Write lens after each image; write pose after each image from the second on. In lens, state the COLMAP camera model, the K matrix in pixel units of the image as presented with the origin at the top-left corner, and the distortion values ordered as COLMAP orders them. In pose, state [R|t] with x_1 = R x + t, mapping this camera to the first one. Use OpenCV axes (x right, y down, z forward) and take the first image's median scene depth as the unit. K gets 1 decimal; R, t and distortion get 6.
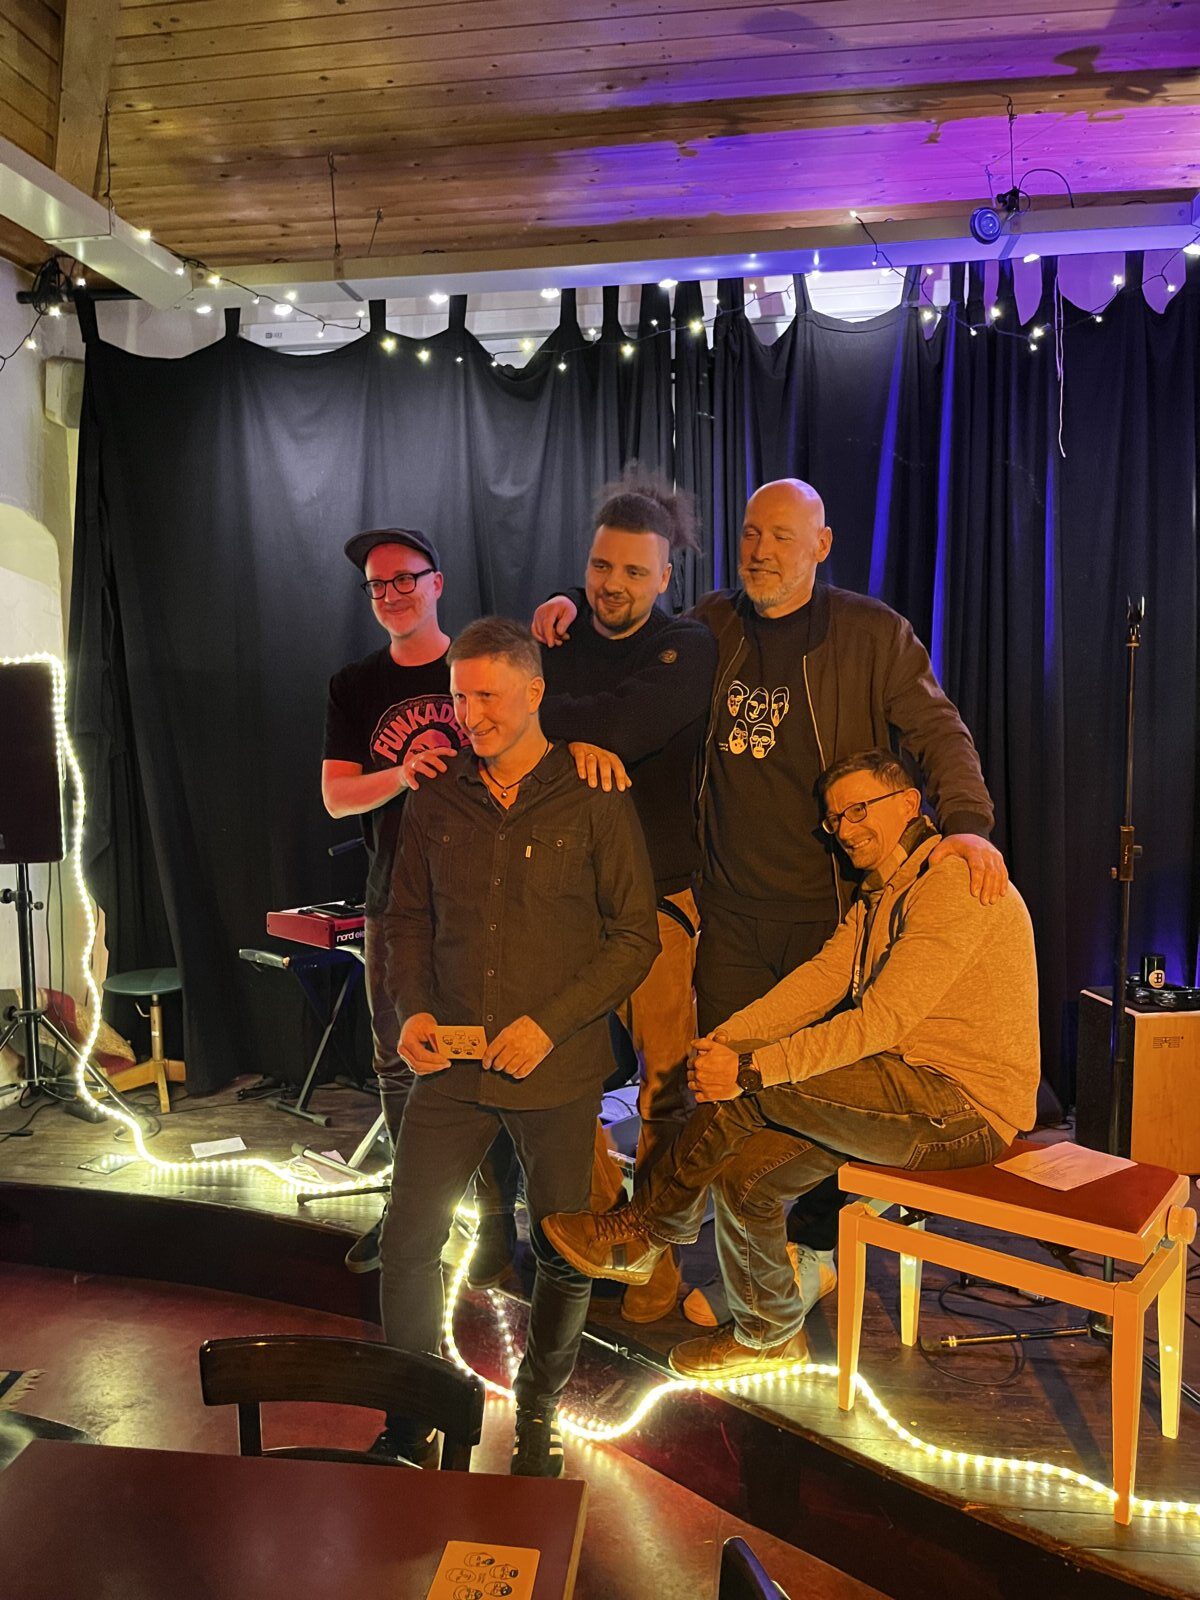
lens RADIAL K [[1216.1, 0, 596.3], [0, 1216.1, 806.2], [0, 0, 1]] dist [0.022418, -0.006729]
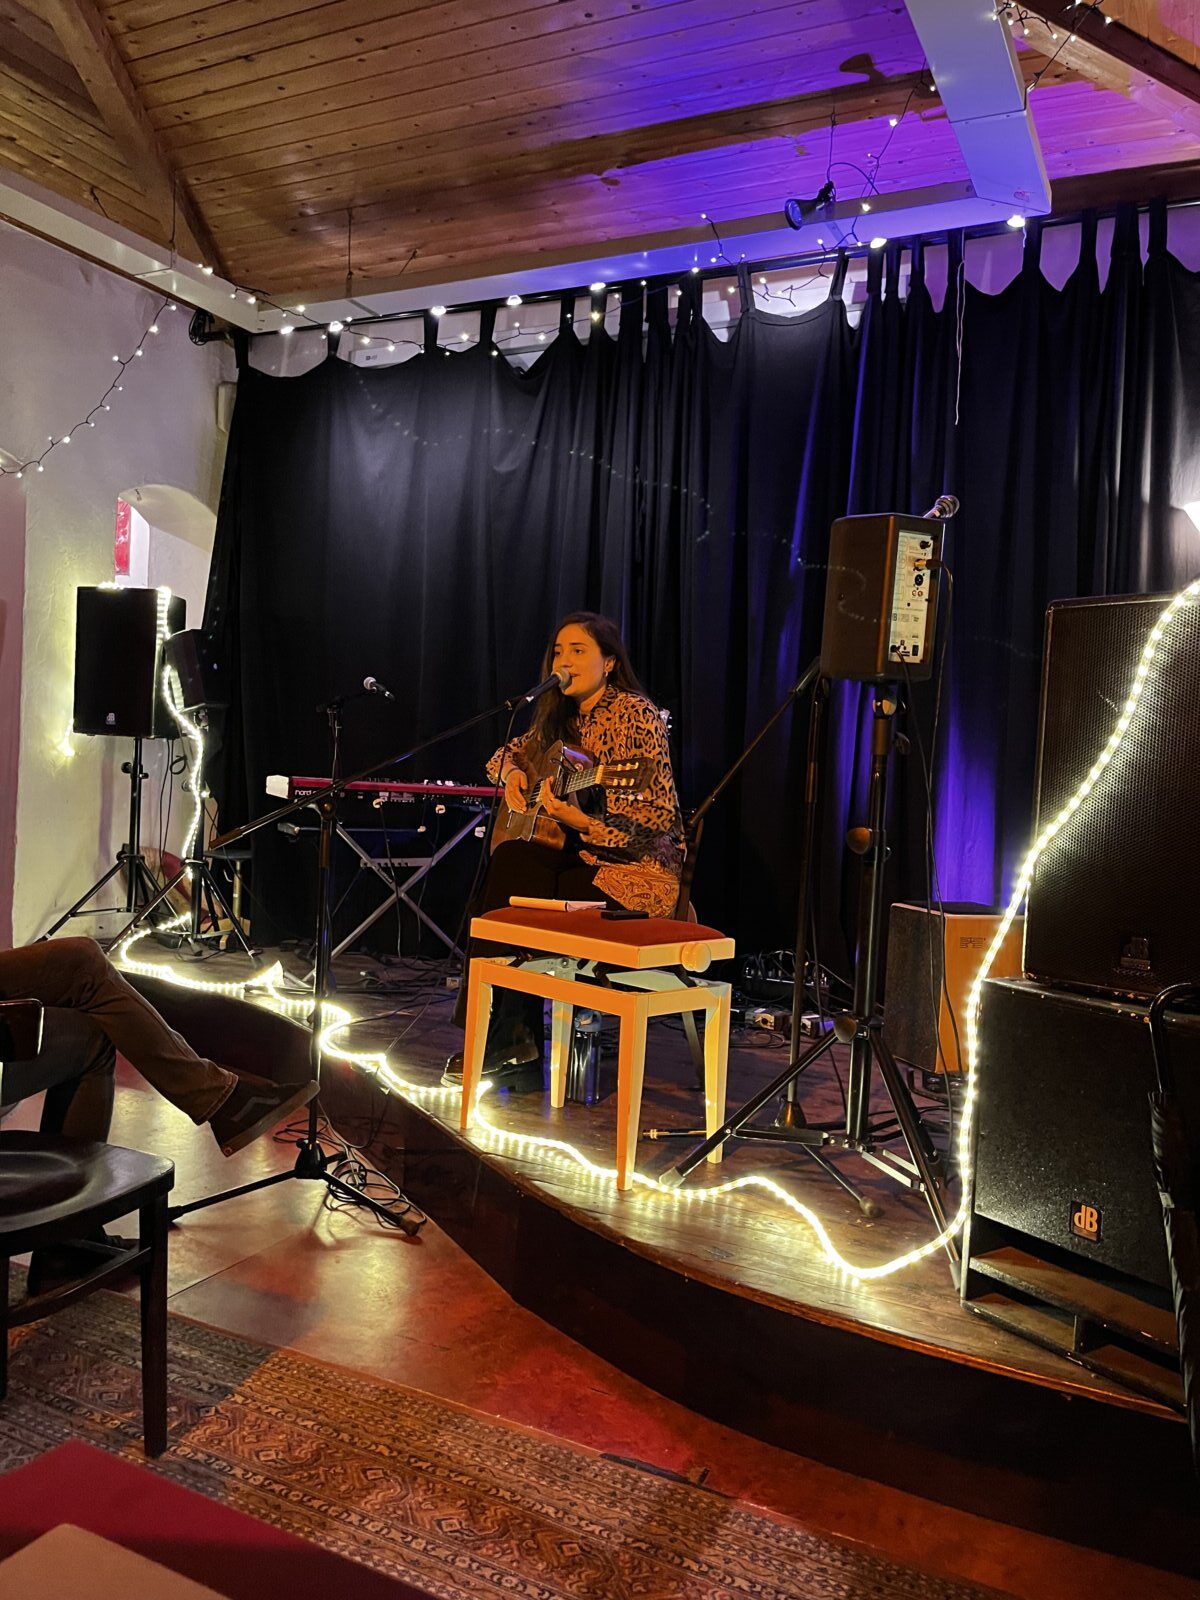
lens RADIAL K [[1216.1, 0, 608.5], [0, 1216.1, 803.2], [0, 0, 1]] dist [0.022418, -0.006729]
pose [[0.948291, 0.065256, -0.310621, 0.423114], [-0.088848, 0.994088, -0.062404, 0.143943], [0.304712, 0.086775, 0.948483, -0.101644]]
